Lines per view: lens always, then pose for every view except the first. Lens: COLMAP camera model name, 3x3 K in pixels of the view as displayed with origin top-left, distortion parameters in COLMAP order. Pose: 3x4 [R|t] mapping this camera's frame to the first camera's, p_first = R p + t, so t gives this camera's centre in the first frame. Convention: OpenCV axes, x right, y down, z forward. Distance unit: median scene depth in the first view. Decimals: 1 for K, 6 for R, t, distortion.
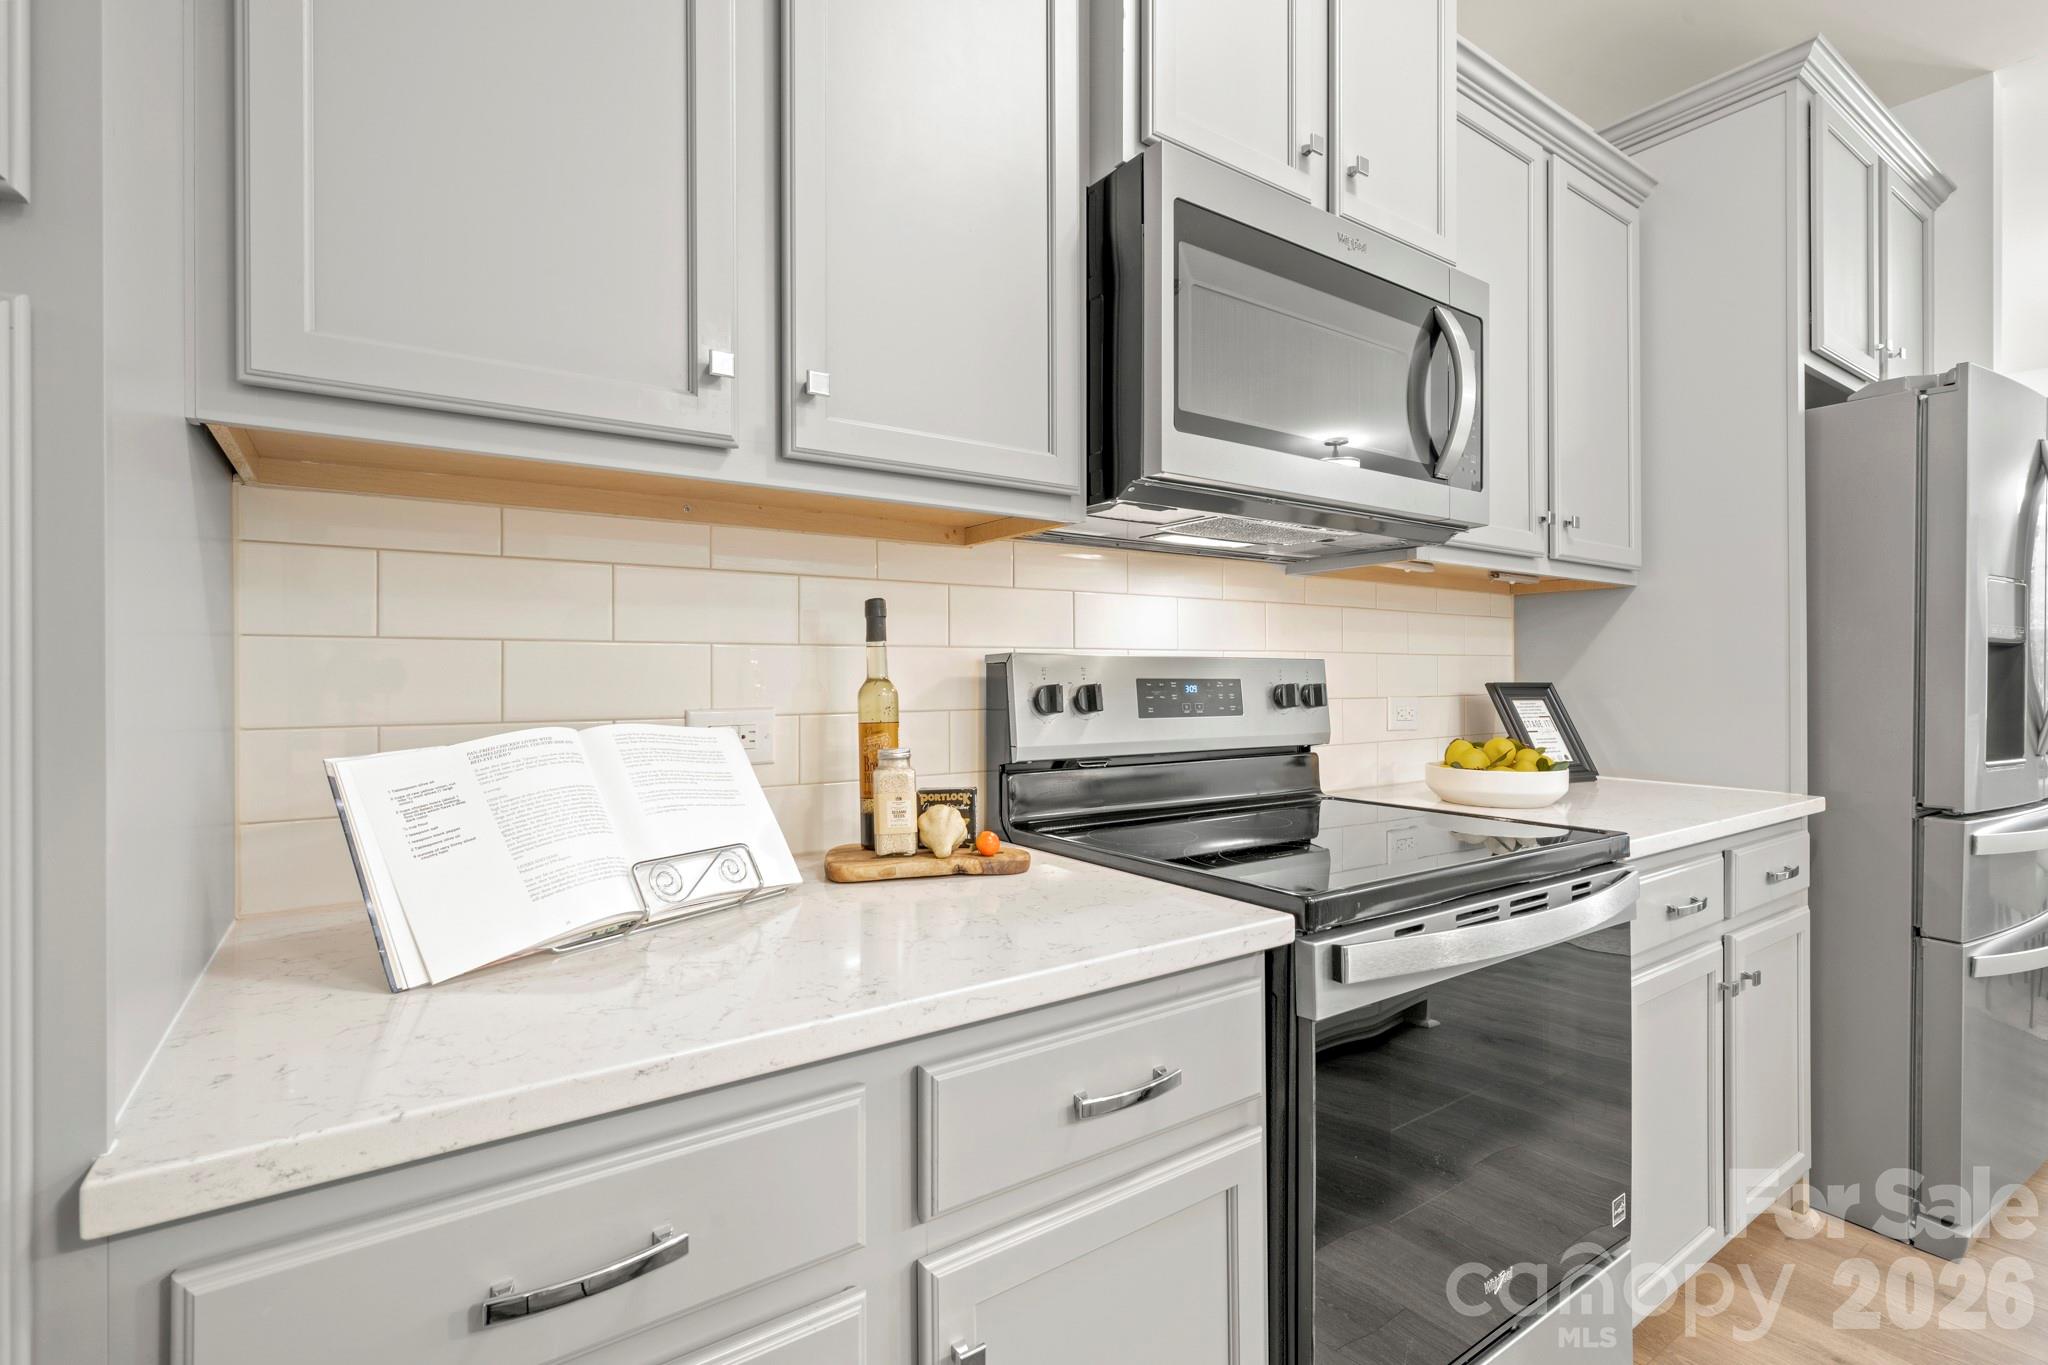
lens RADIAL K [[942.3, 0, 1024.6], [0, 942.3, 682.1], [0, 0, 1]] dist [-0.001138, -0.000060]
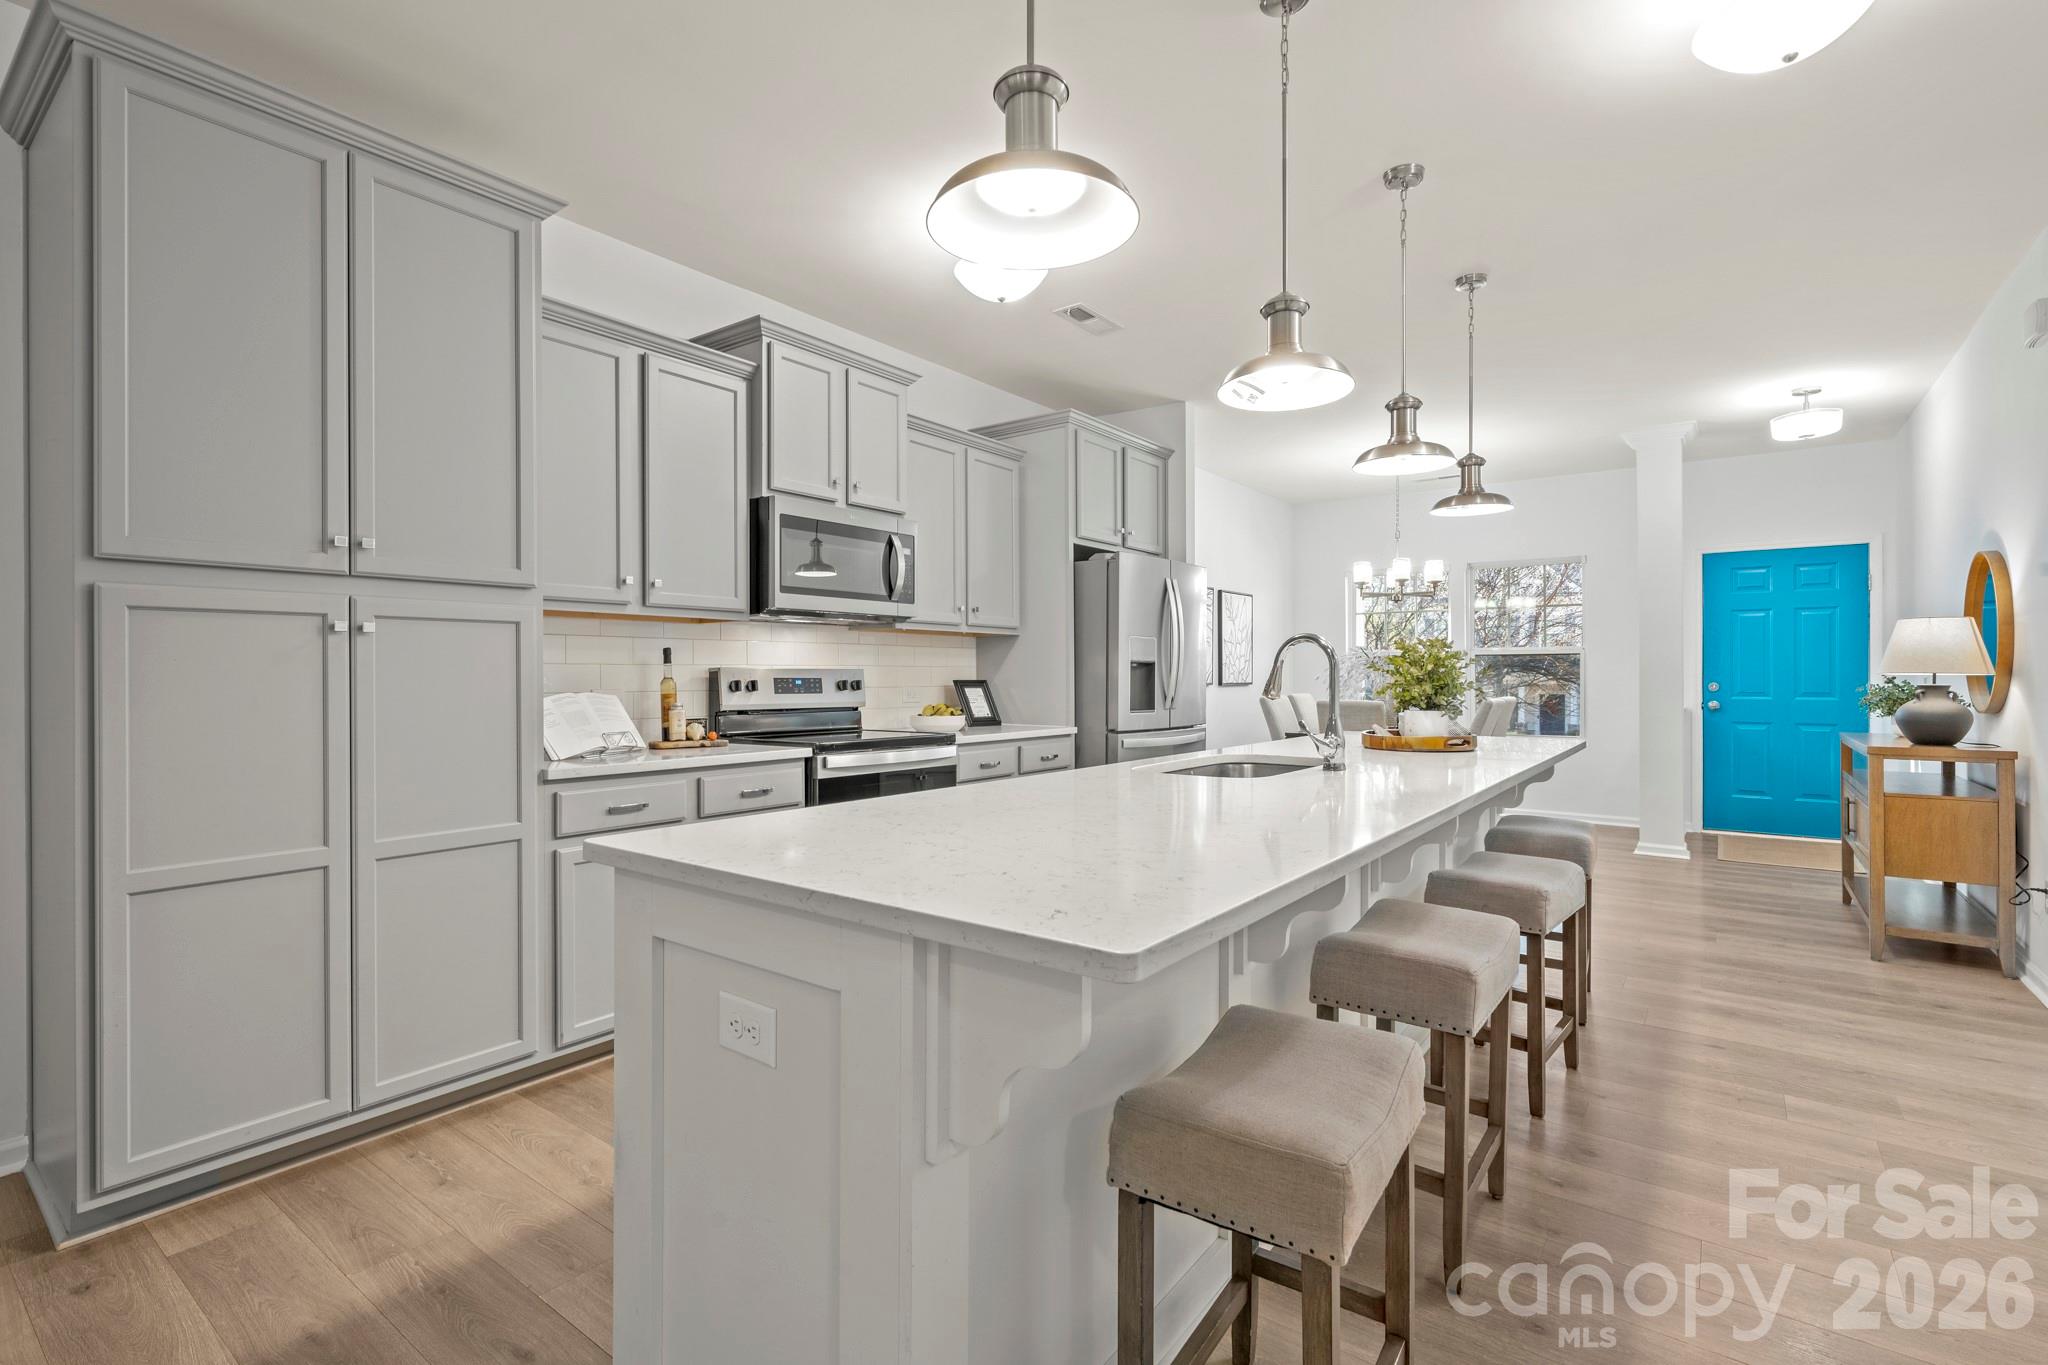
lens RADIAL K [[942.3, 0, 1024.6], [0, 942.3, 682.1], [0, 0, 1]] dist [-0.001138, -0.000060]
pose [[0.949668, -0.000937, 0.313256, -0.031529], [0.000782, 1.000000, 0.000623, 0.007563], [-0.313256, -0.000346, 0.949669, -1.749045]]
